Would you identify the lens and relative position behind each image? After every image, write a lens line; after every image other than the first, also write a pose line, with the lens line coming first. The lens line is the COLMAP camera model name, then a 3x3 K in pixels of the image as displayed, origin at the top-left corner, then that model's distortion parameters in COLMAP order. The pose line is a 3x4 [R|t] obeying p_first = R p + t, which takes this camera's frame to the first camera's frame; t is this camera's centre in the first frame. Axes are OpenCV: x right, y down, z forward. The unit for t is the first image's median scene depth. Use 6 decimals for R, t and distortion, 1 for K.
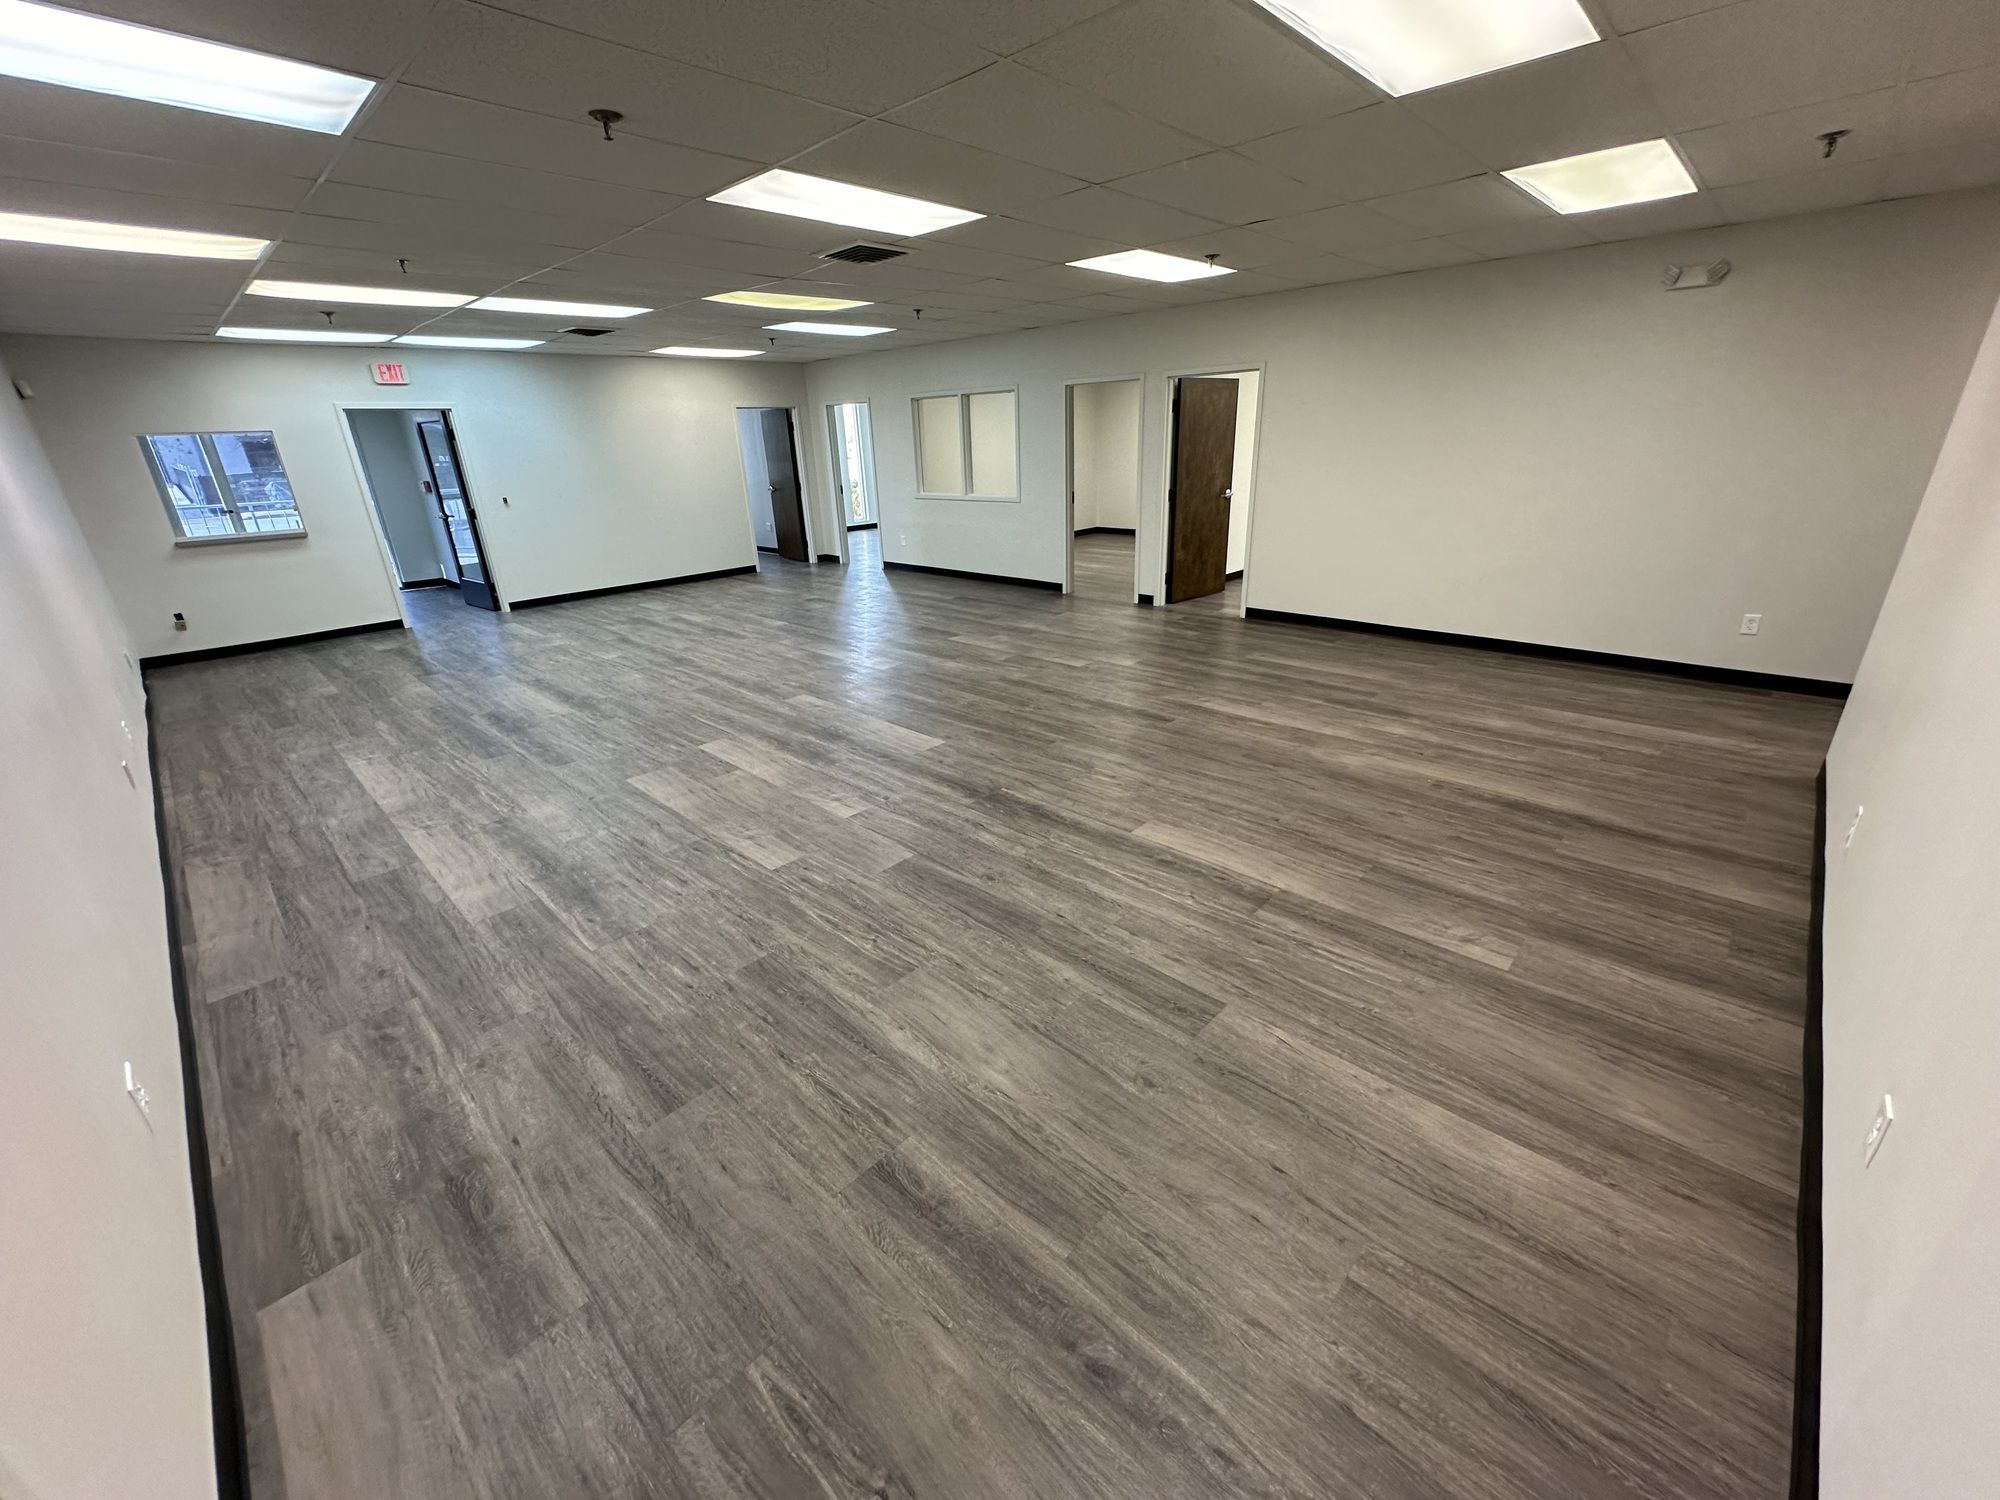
lens RADIAL K [[795.3, 0, 1000.5], [0, 795.3, 748.4], [0, 0, 1]] dist [-0.002578, 0.000877]
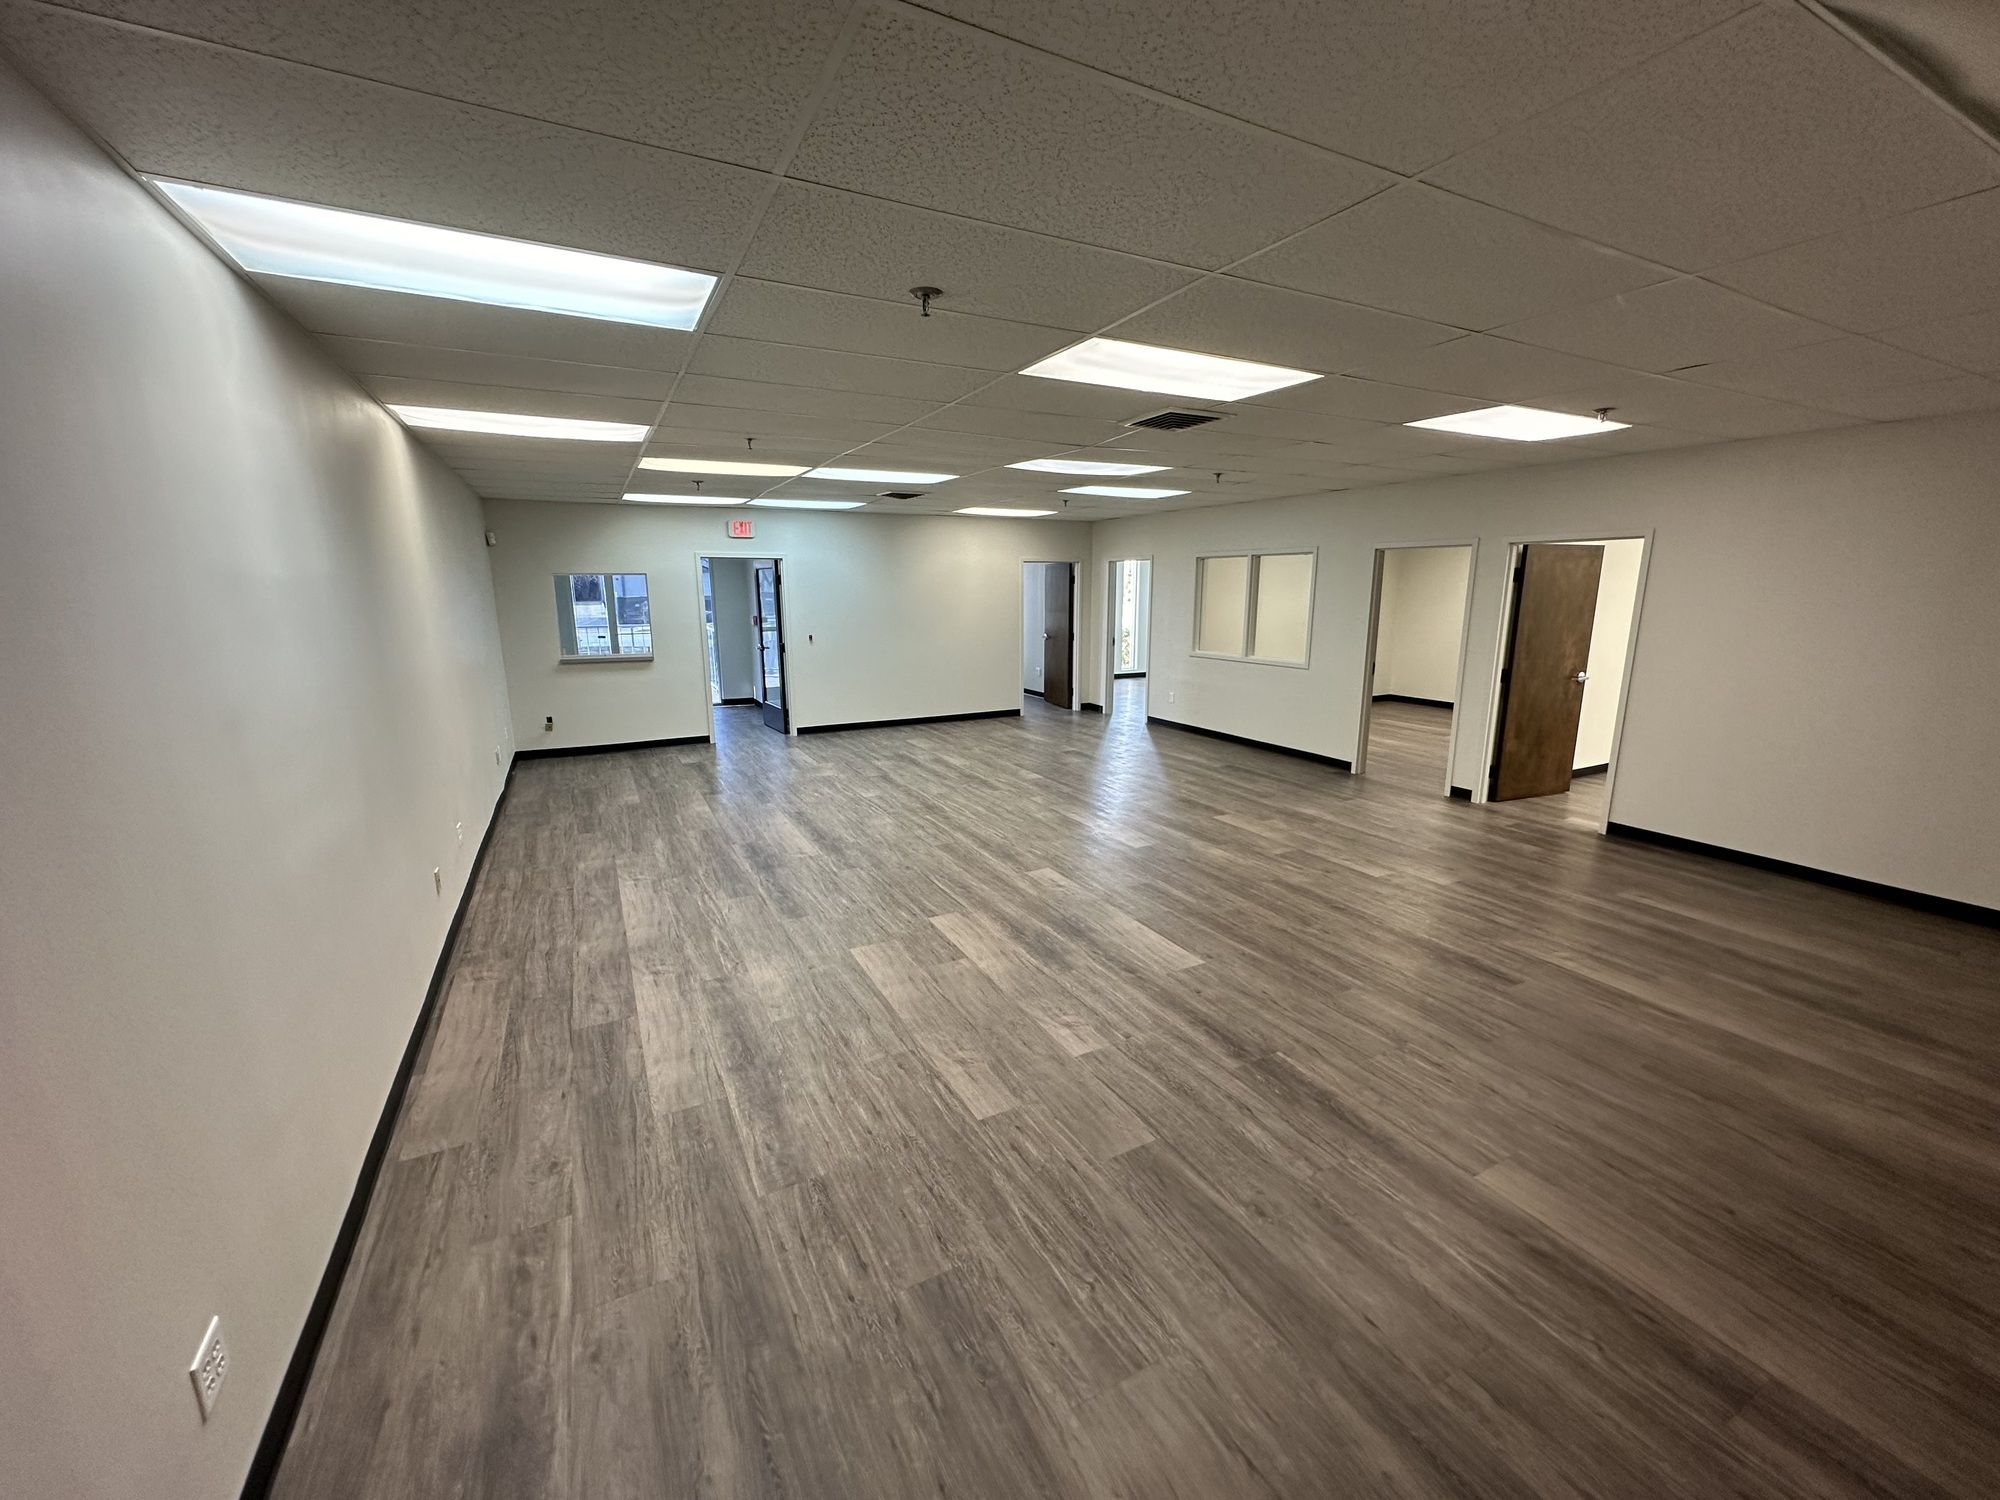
lens RADIAL K [[795.3, 0, 1002.1], [0, 795.3, 748.4], [0, 0, 1]] dist [-0.002578, 0.000877]
pose [[0.947204, 0.095210, -0.306170, -0.043915], [-0.145204, 0.978740, -0.144861, -0.088424], [0.285868, 0.181670, 0.940891, 0.145742]]
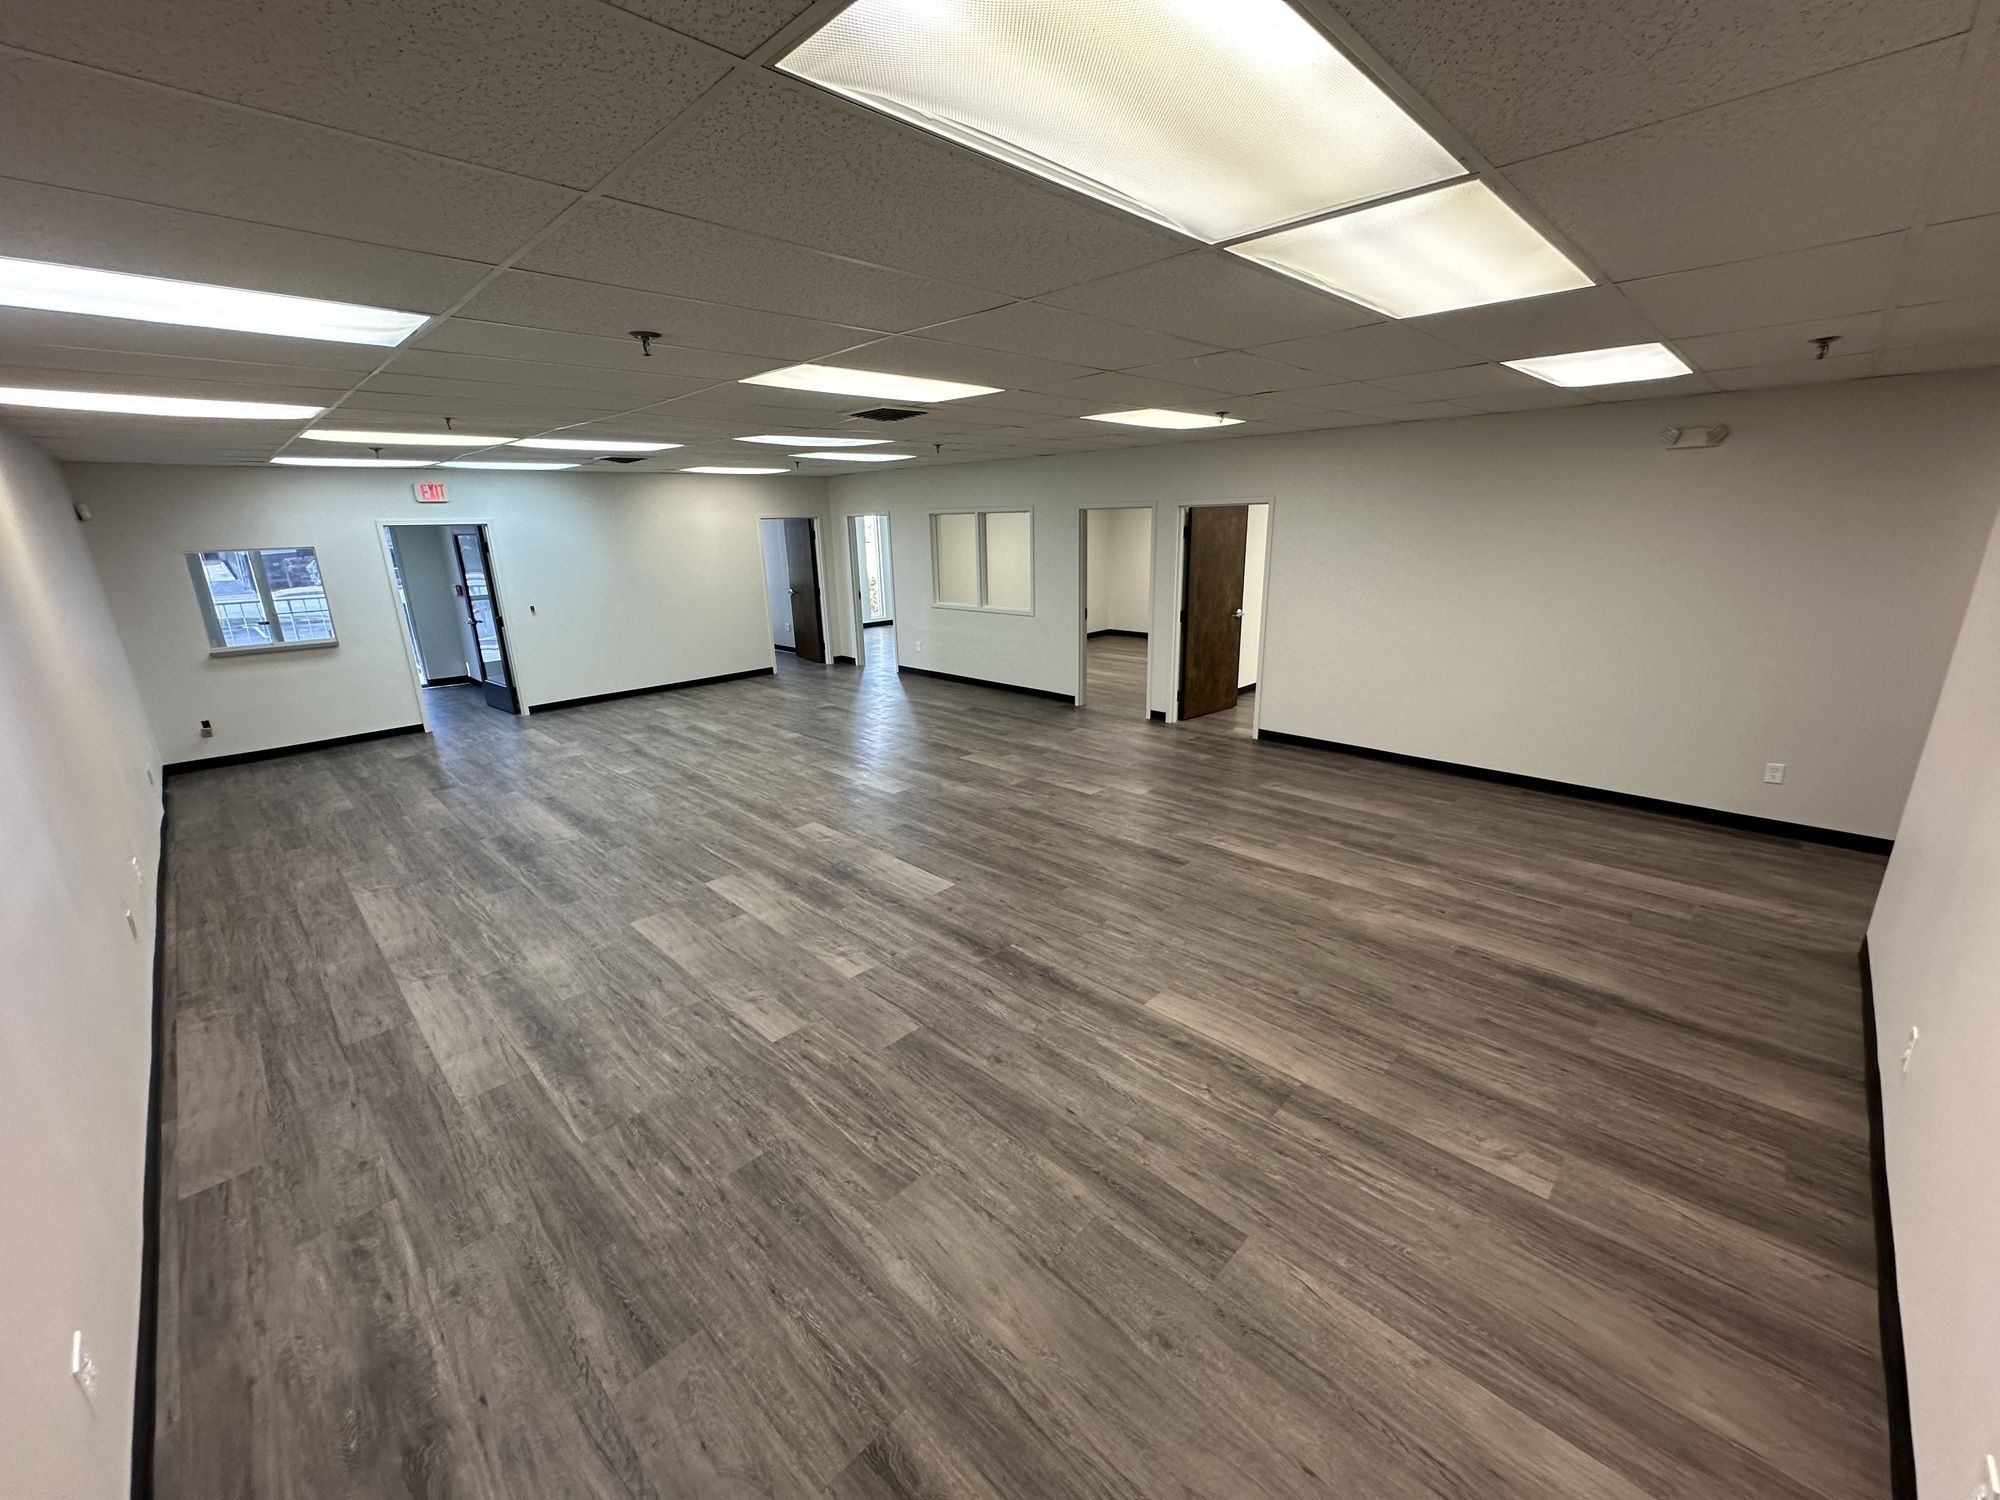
lens RADIAL K [[795.3, 0, 1000.5], [0, 795.3, 748.5], [0, 0, 1]] dist [-0.002578, 0.000877]
pose [[0.999776, 0.015112, -0.014789, -0.001290], [-0.016448, 0.995359, -0.094817, -0.097769], [0.013288, 0.095039, 0.995385, 0.005409]]
